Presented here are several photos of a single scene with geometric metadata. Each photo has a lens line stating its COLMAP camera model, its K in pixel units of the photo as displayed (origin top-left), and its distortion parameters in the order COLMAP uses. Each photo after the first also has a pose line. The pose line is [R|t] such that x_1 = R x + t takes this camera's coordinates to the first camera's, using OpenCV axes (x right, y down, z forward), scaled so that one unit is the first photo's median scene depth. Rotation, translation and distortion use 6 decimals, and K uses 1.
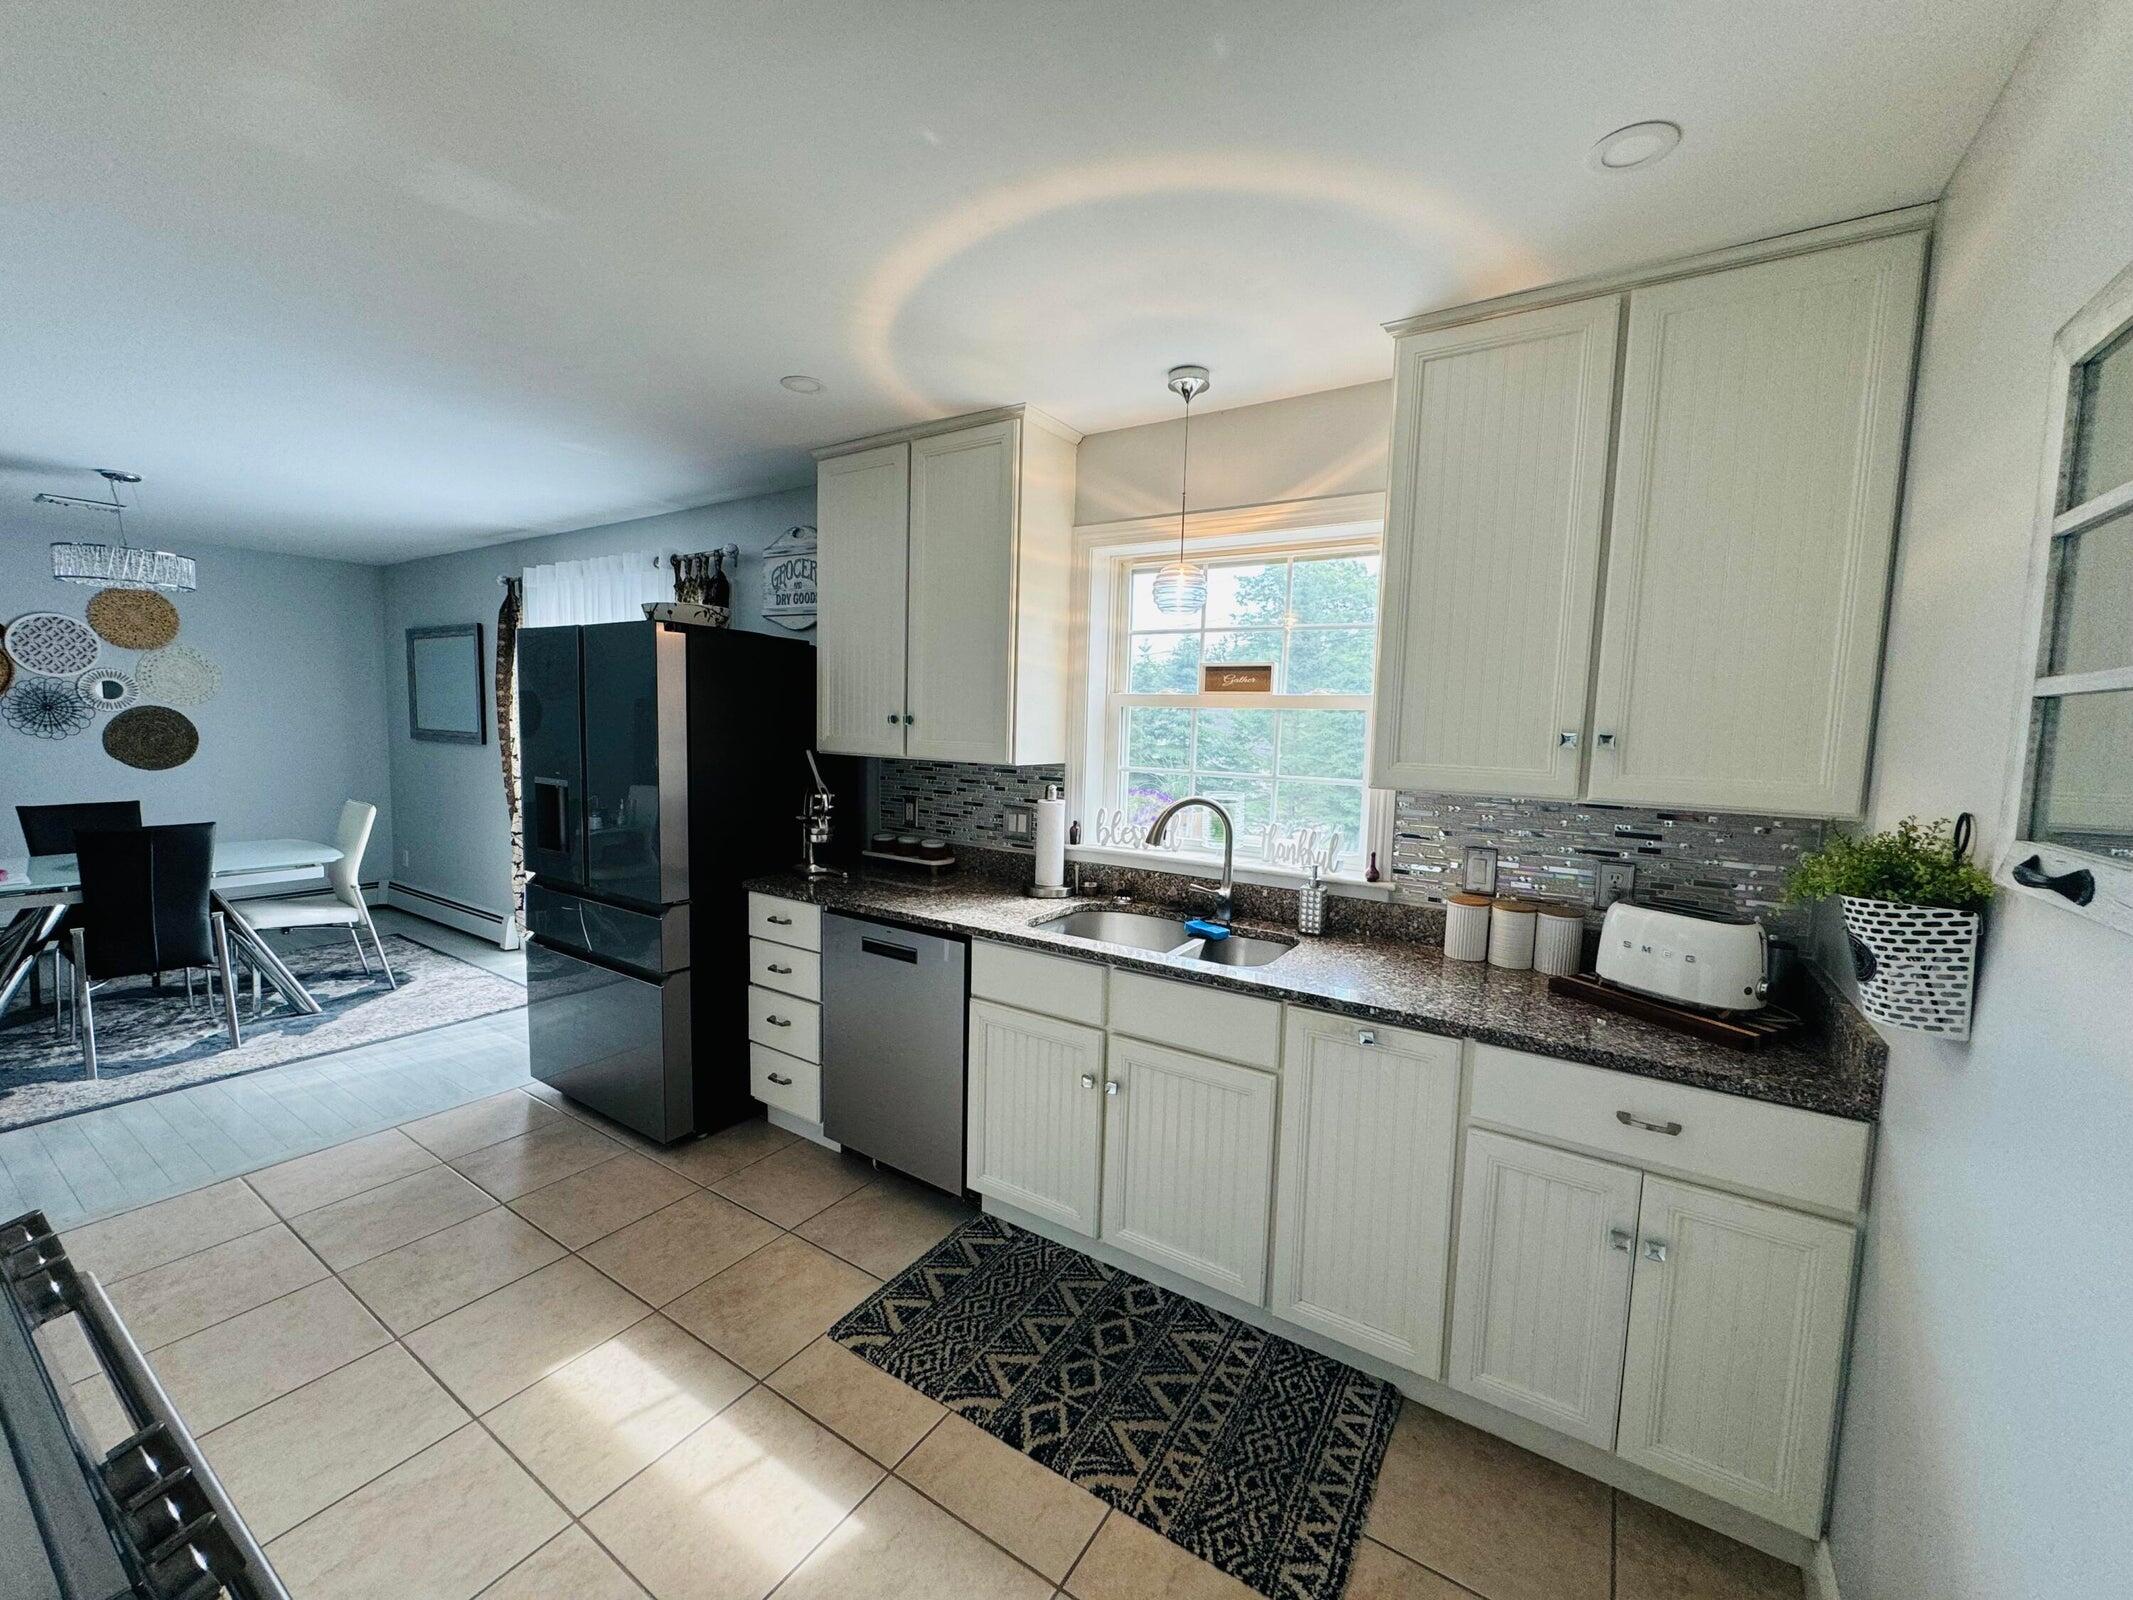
lens RADIAL K [[853.2, 0, 1063.8], [0, 853.2, 800.6], [0, 0, 1]] dist [0.000273, -0.000347]
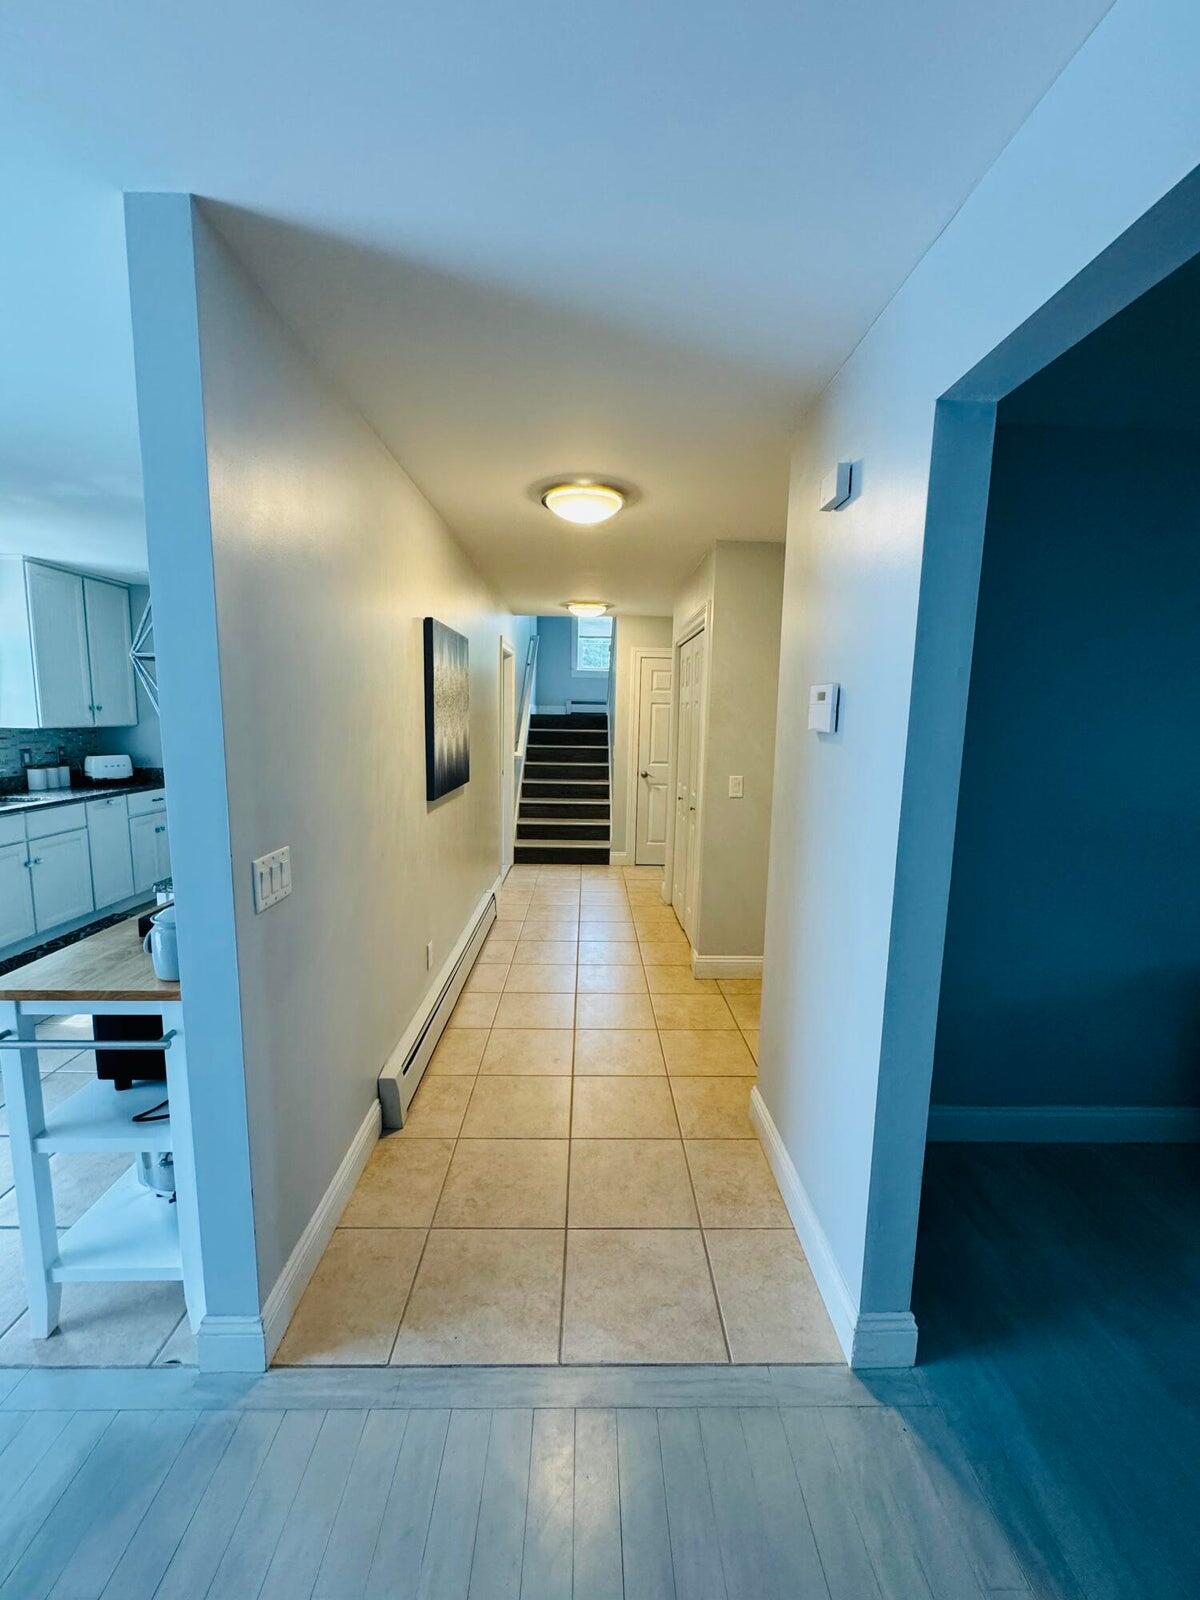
lens RADIAL K [[640.0, 0, 599.8], [0, 640.0, 798.9], [0, 0, 1]] dist [0.000273, -0.000347]
pose [[-0.567521, -0.152498, 0.809113, -2.659365], [0.043501, 0.975772, 0.214422, -0.175299], [-0.822209, 0.156887, -0.547138, 0.786567]]
